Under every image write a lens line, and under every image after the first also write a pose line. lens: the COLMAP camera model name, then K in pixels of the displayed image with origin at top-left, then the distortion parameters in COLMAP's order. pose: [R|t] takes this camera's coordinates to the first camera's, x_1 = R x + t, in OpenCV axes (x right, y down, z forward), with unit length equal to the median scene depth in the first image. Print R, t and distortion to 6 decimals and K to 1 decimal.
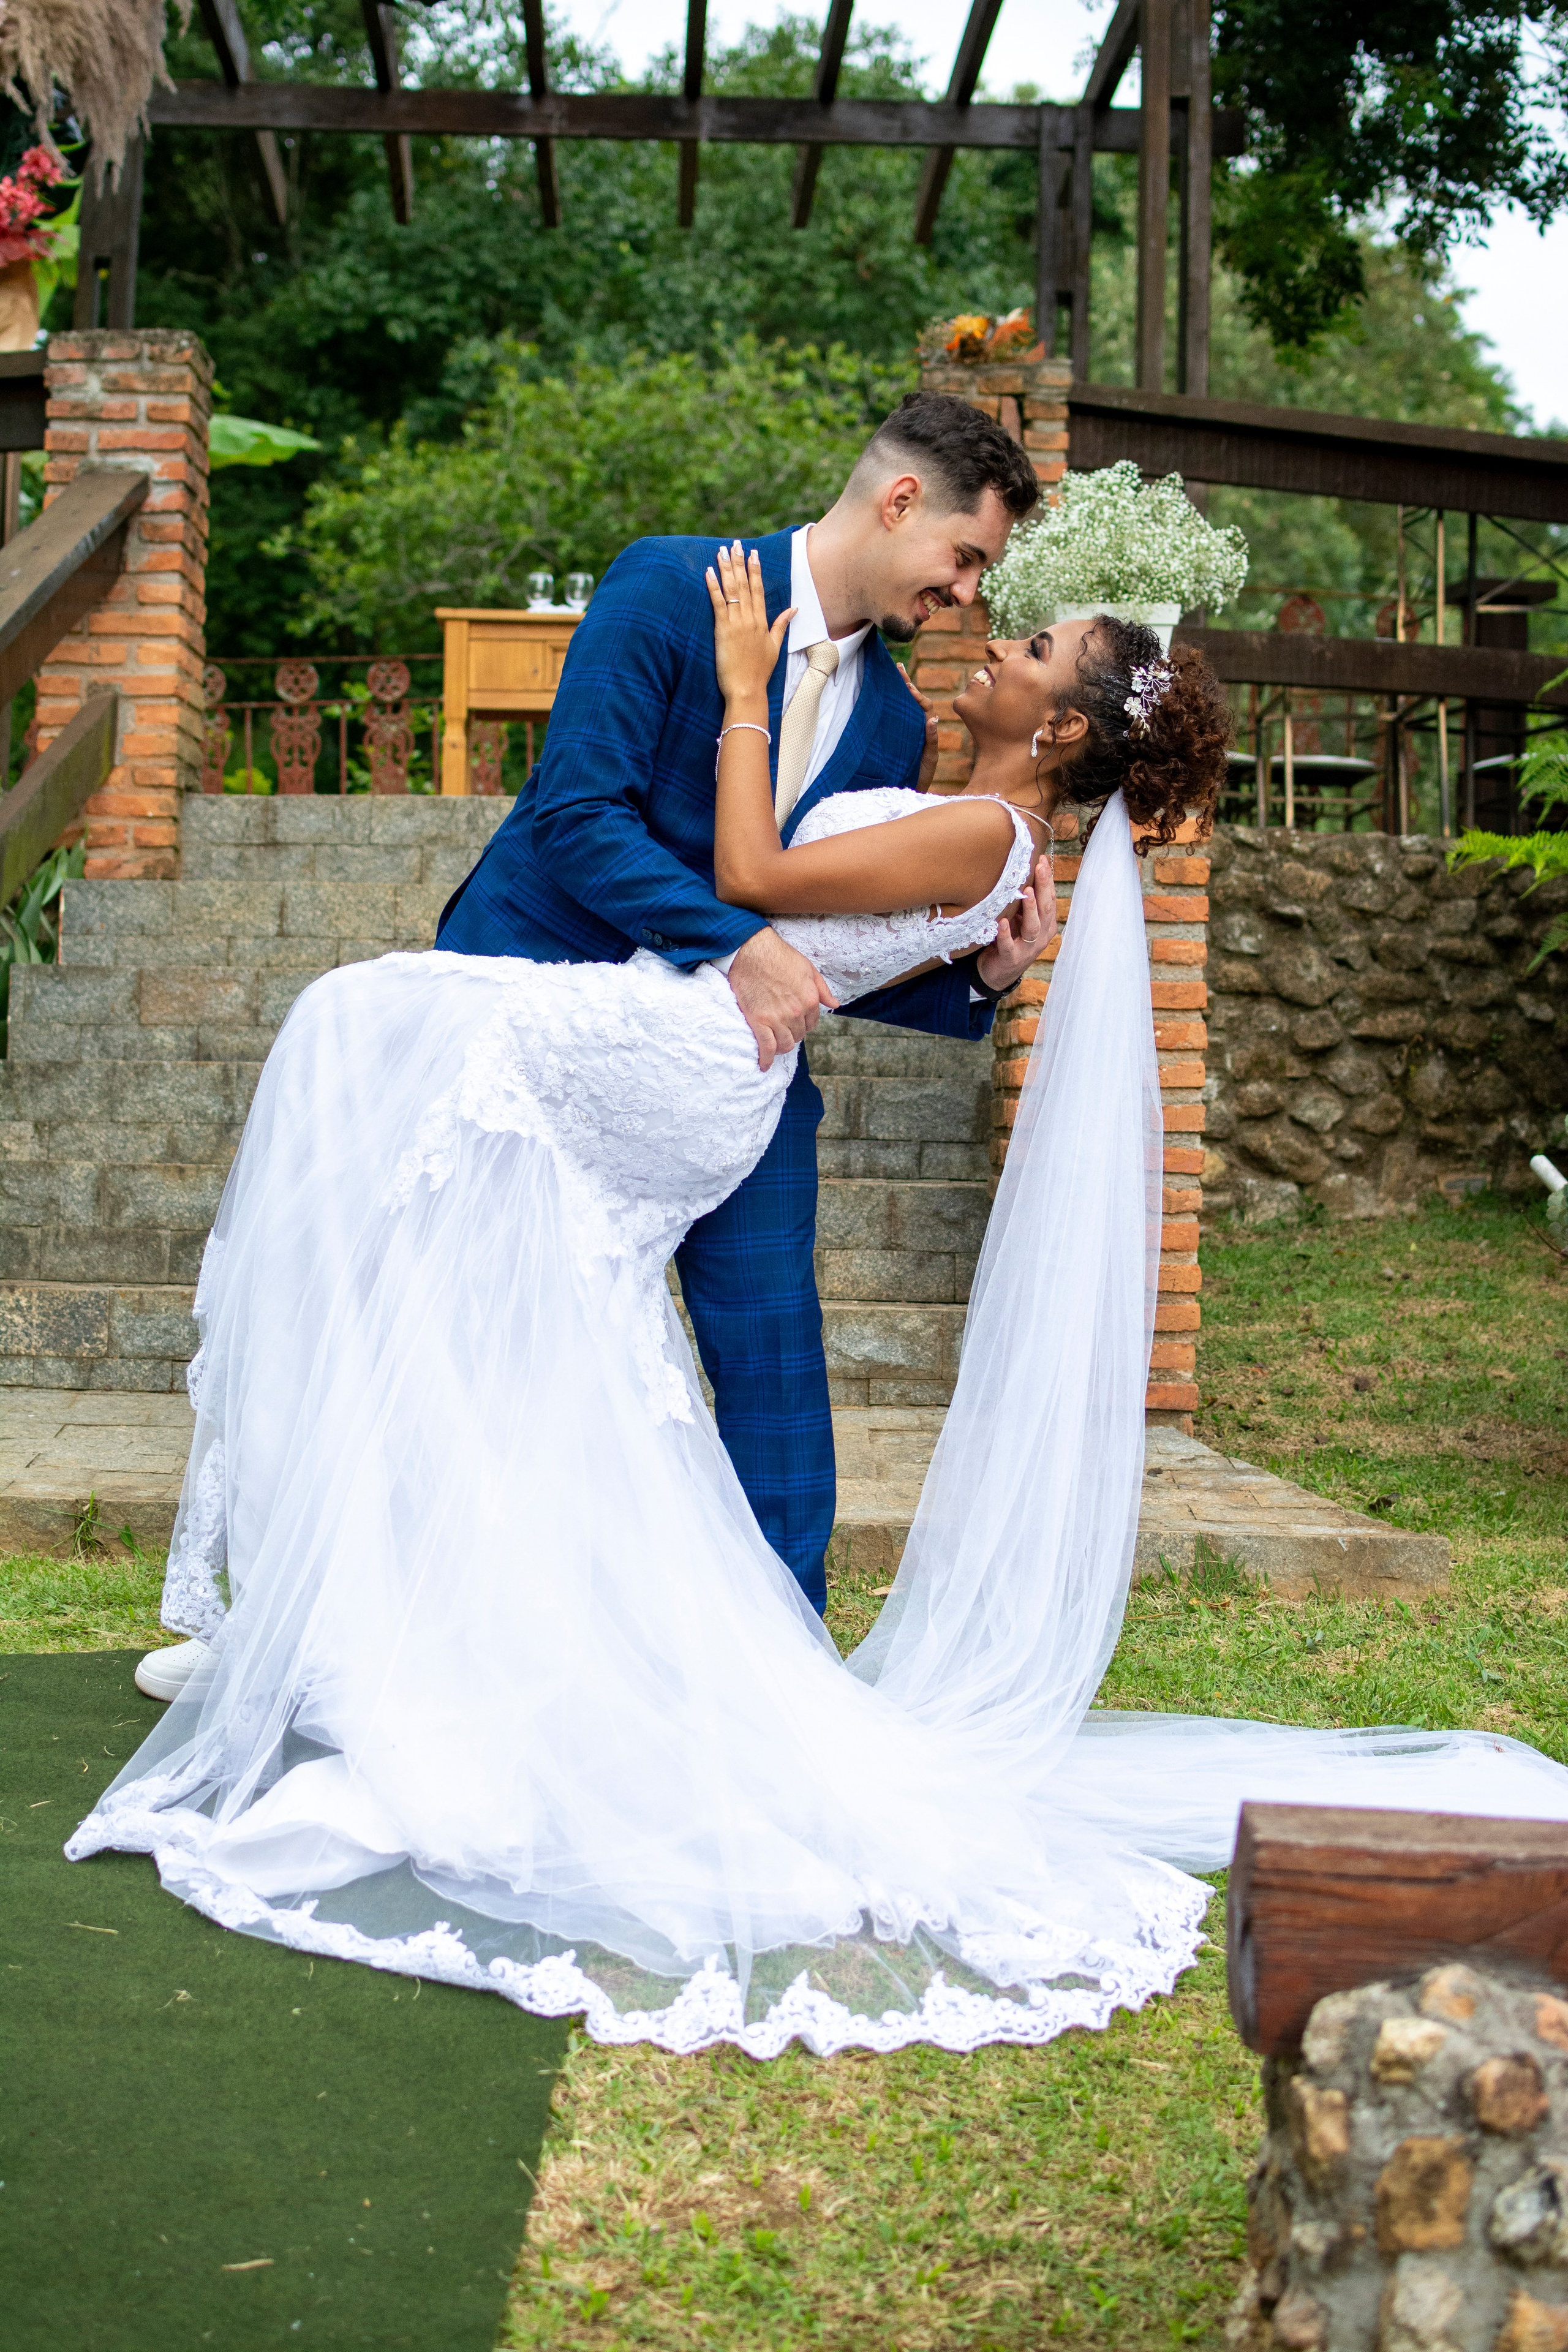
lens RADIAL K [[4218.8, 0, 717.7], [0, 4218.8, 1175.3], [0, 0, 1]] dist [-0.191934, 0.194822]
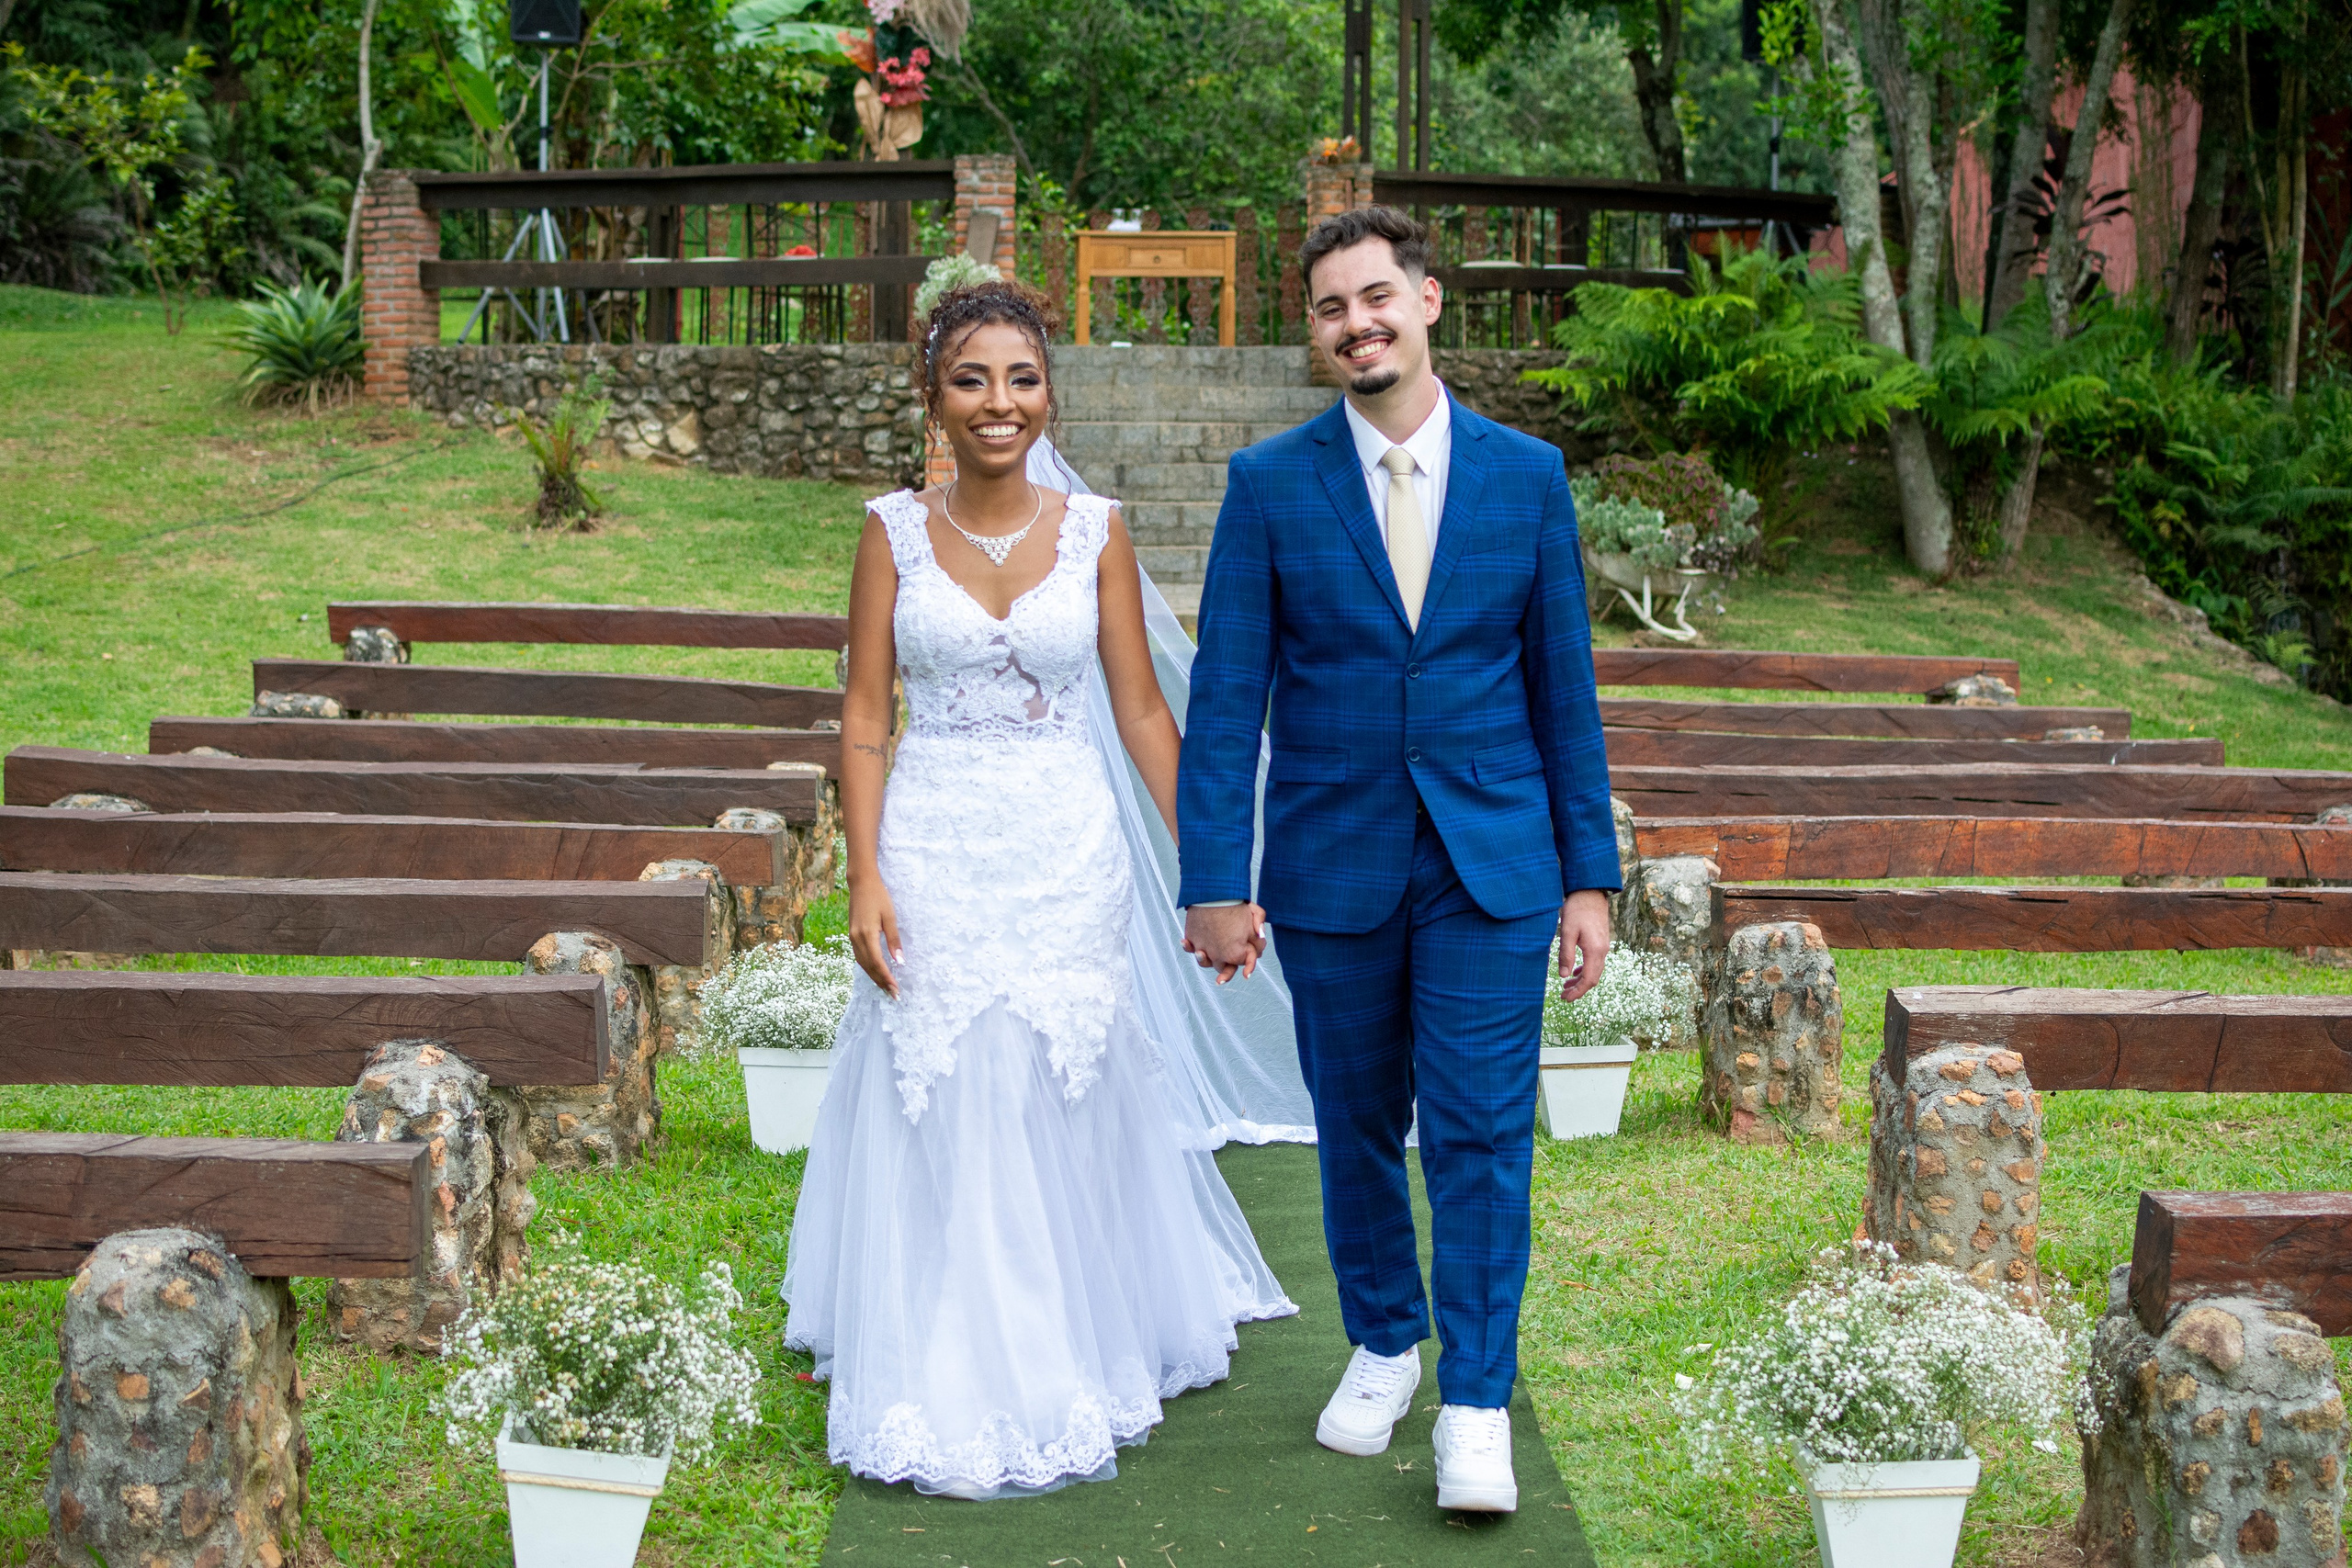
lens RADIAL K [[3431.2, 0, 1176.0], [0, 3431.2, 784.0], [0, 0, 1]] dist [-0.199974, 0.251256]
pose [[0.999040, -0.018082, 0.039906, -0.118063], [0.013984, 0.994820, 0.100688, -0.035662], [-0.041520, -0.100033, 0.994117, -1.024426]]
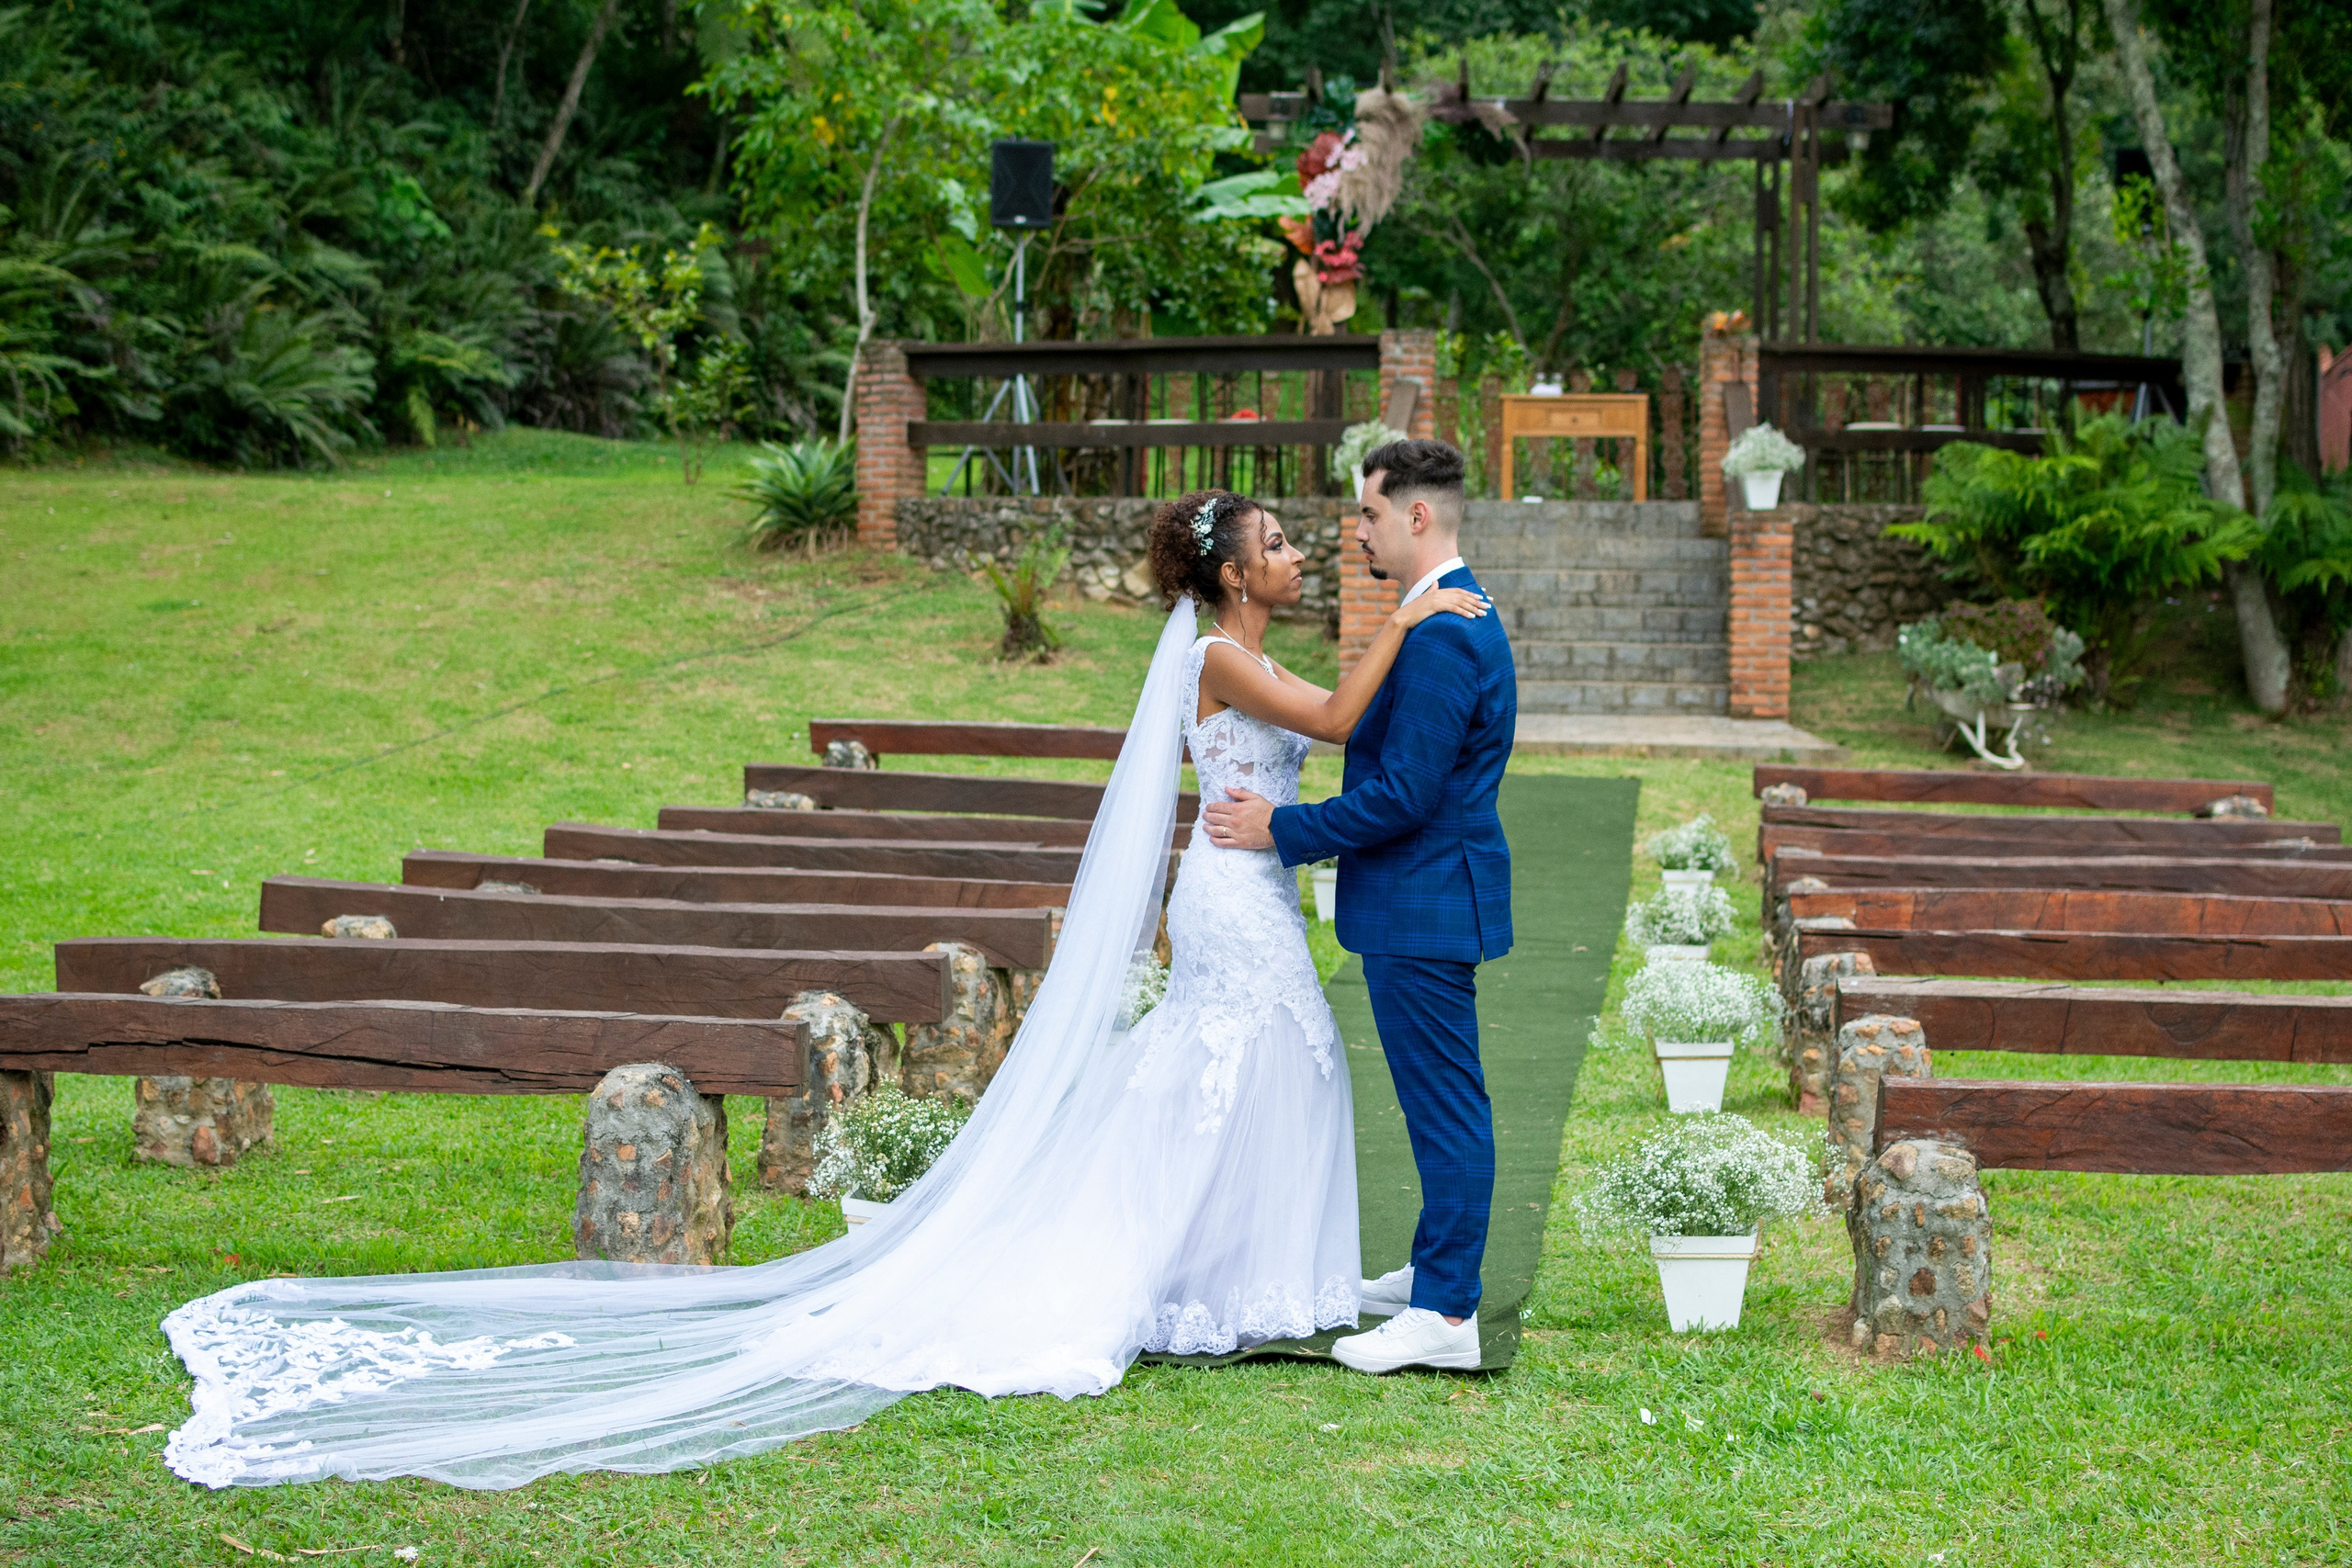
lens RADIAL K [[3431.2, 0, 1176.0], [0, 3431.2, 784.0], [0, 0, 1]] dist [-0.199974, 0.251256]
pose [[0.994262, -0.005967, -0.106805, -0.057191], [0.012174, 0.998268, 0.057558, -0.037005], [0.106277, -0.058528, 0.992613, -1.245112]]
